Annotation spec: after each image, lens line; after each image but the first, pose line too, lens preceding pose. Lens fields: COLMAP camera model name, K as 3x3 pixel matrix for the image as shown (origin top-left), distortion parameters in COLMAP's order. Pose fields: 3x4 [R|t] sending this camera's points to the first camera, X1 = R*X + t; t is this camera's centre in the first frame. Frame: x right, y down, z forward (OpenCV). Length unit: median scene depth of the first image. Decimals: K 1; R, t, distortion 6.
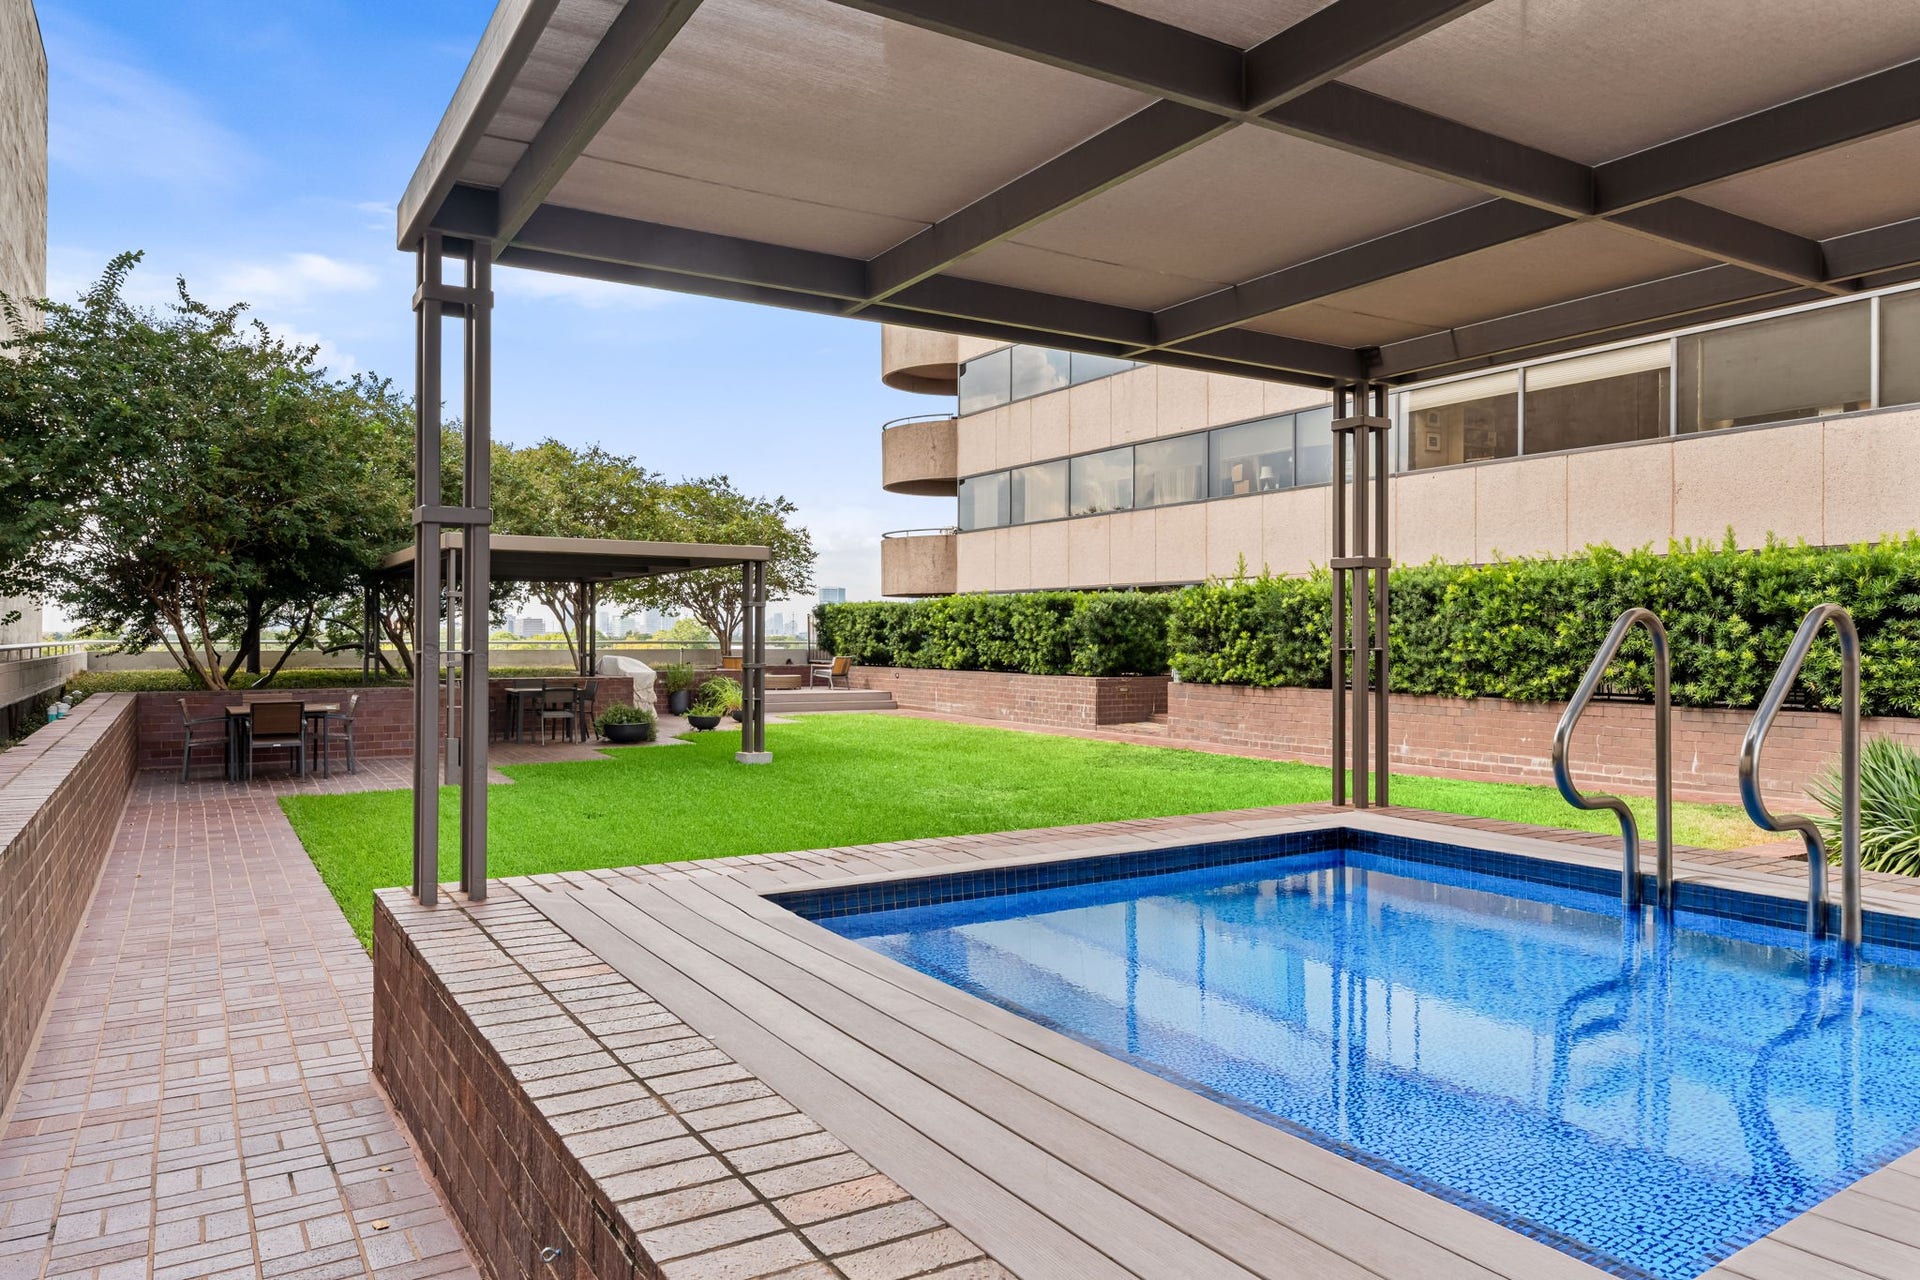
lens RADIAL K [[1297.2, 0, 953.1], [0, 1297.2, 609.2], [0, 0, 1]] dist [0.005262, -0.006010]
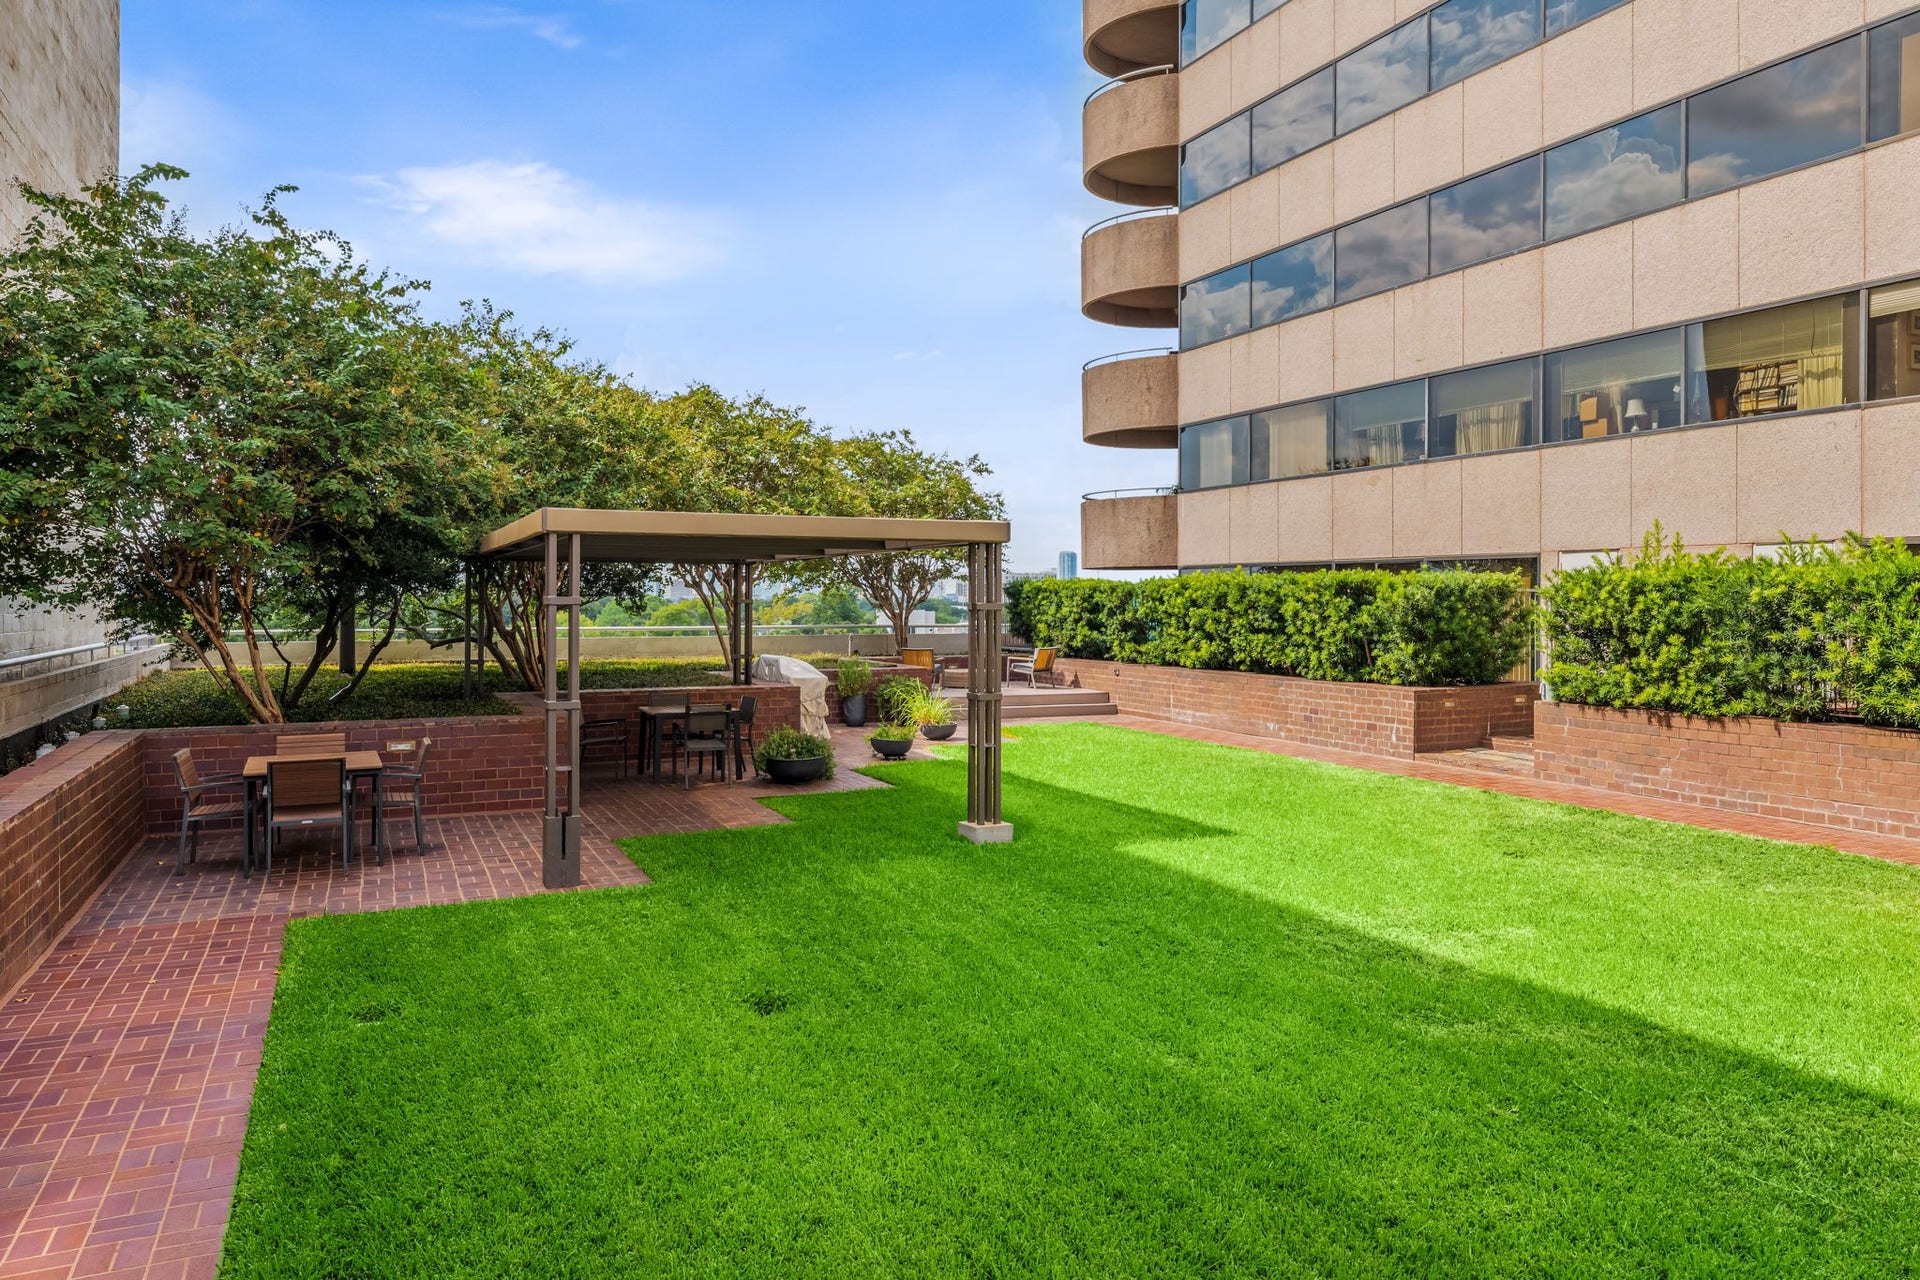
lens RADIAL K [[1369.3, 0, 955.9], [0, 1369.3, 567.5], [0, 0, 1]] dist [0.003104, 0.000855]
pose [[0.993345, -0.006331, -0.115004, -0.054107], [0.006054, 0.999978, -0.002751, -0.014559], [0.115019, 0.002037, 0.993361, 0.180029]]
